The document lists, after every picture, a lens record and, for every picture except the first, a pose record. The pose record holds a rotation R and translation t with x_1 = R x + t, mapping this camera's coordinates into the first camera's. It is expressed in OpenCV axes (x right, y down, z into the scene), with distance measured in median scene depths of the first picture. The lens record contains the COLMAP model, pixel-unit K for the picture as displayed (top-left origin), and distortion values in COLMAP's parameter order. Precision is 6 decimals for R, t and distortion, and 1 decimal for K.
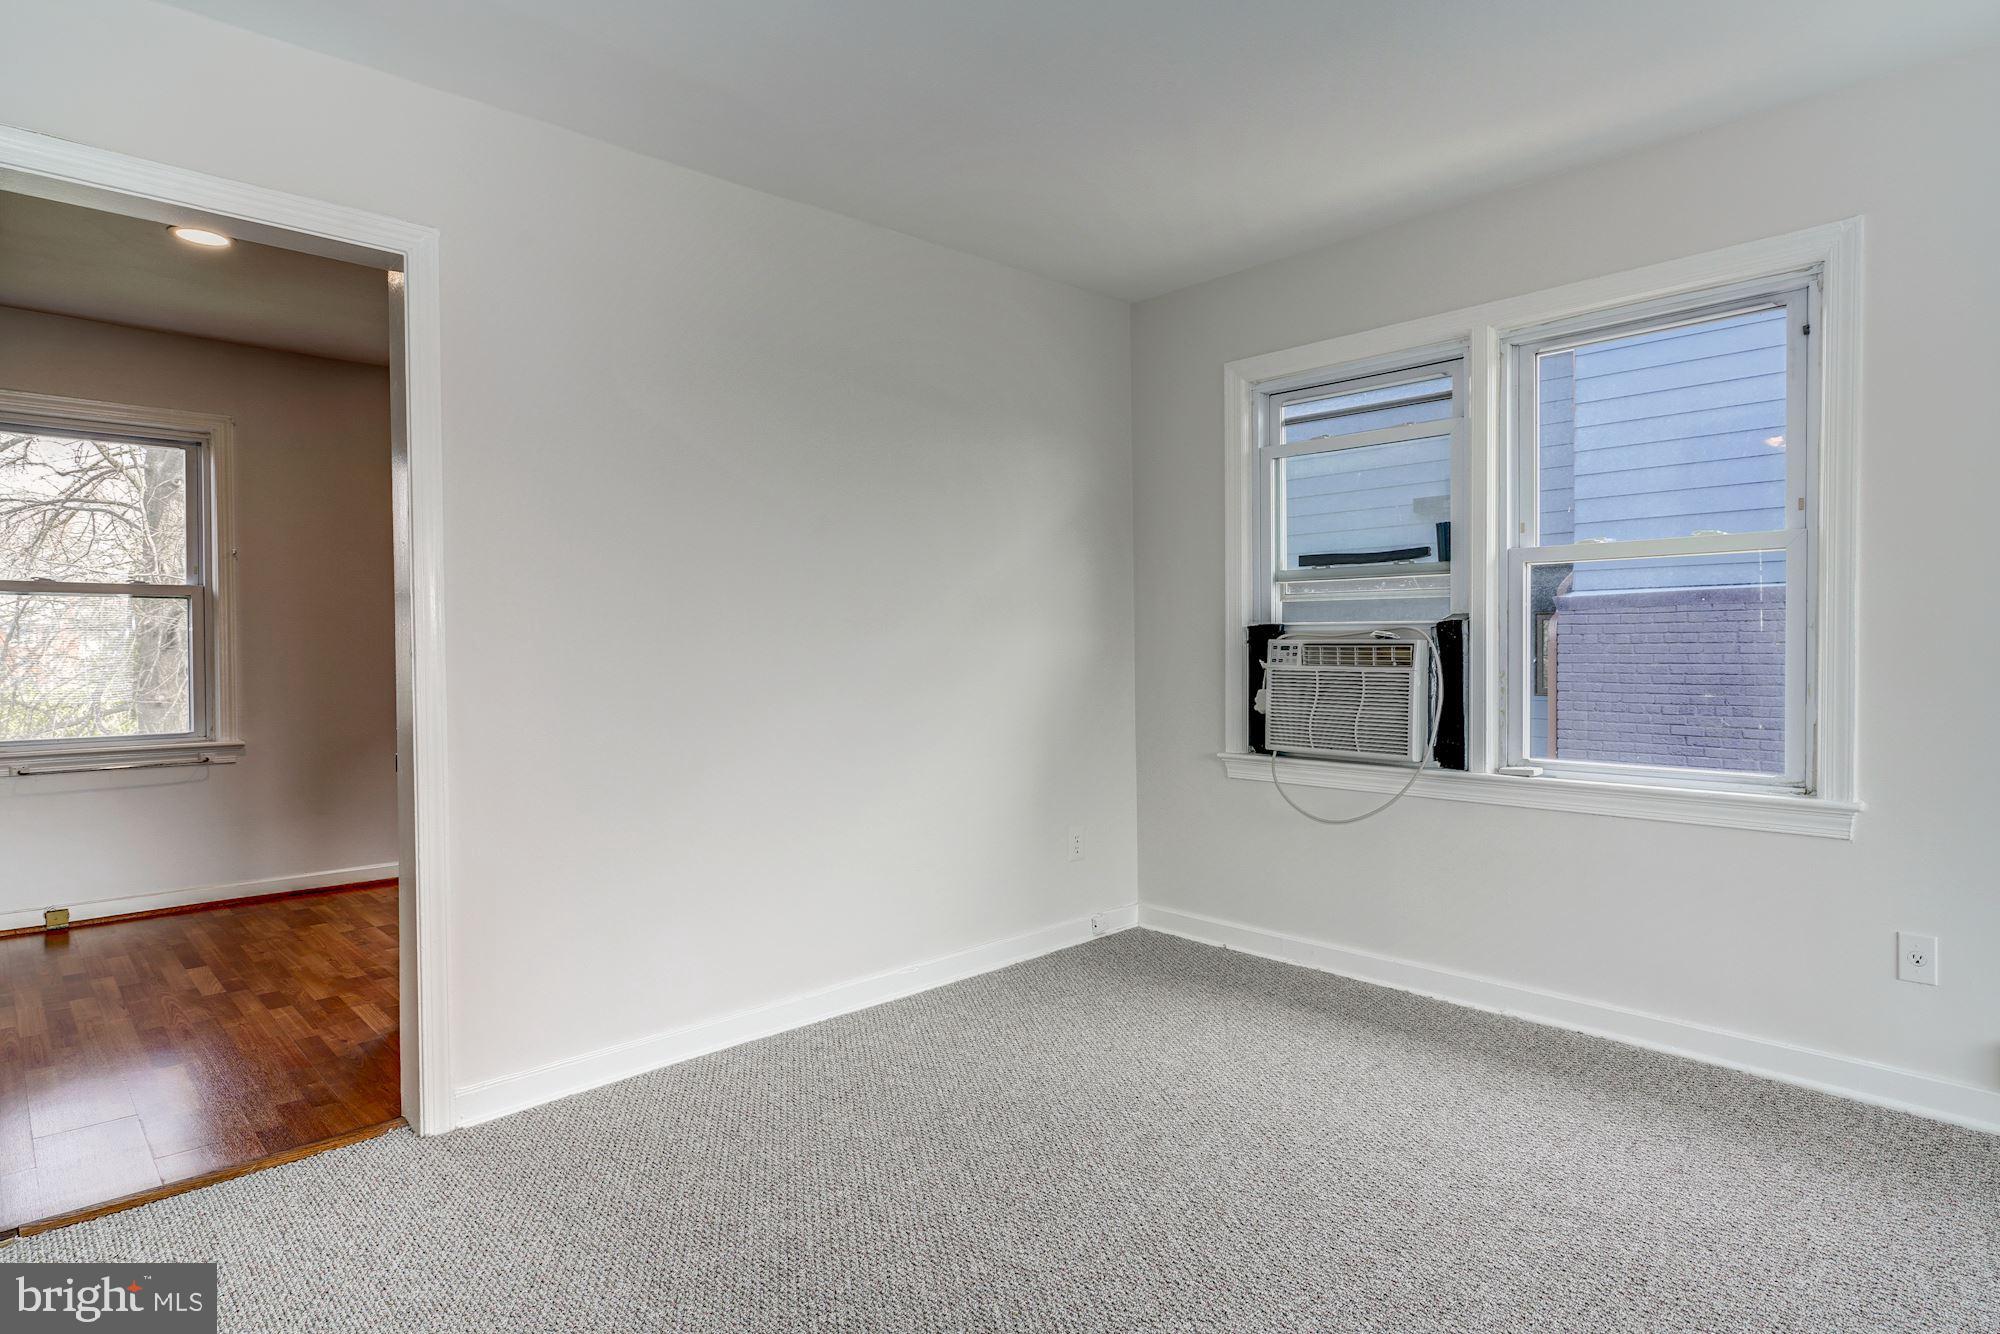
lens RADIAL K [[1102.7, 0, 991.5], [0, 1102.7, 656.2], [0, 0, 1]] dist [0.005745, 0.000583]
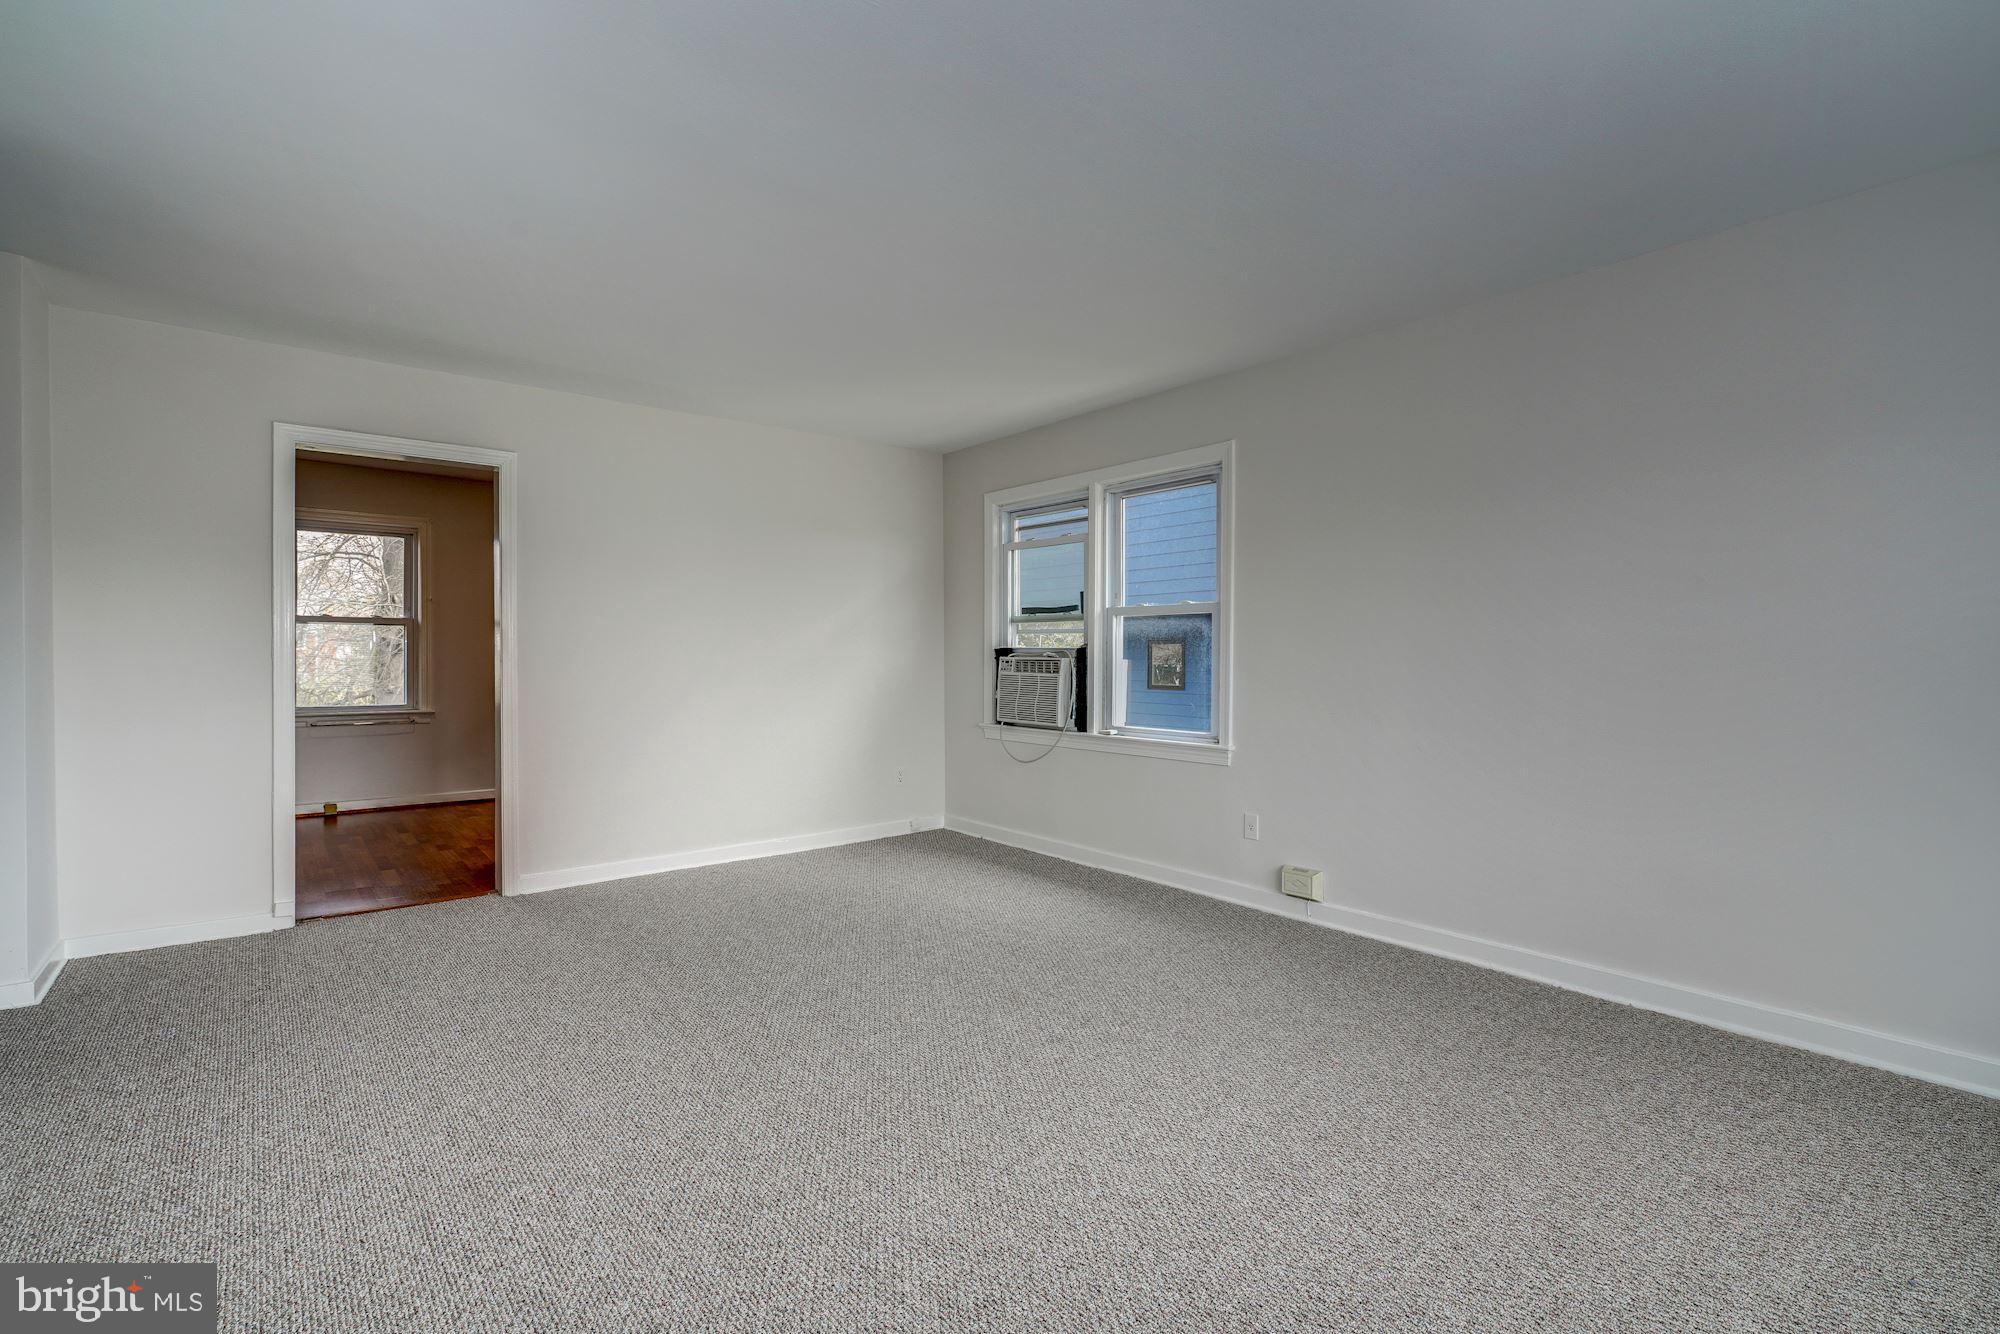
lens RADIAL K [[916.0, 0, 992.5], [0, 916.0, 659.9], [0, 0, 1]] dist [-0.000531, 0.000703]
pose [[0.997658, 0.009446, -0.067739, 0.325554], [-0.009644, 0.999950, -0.002597, -0.006063], [0.067711, 0.003244, 0.997700, -0.411850]]
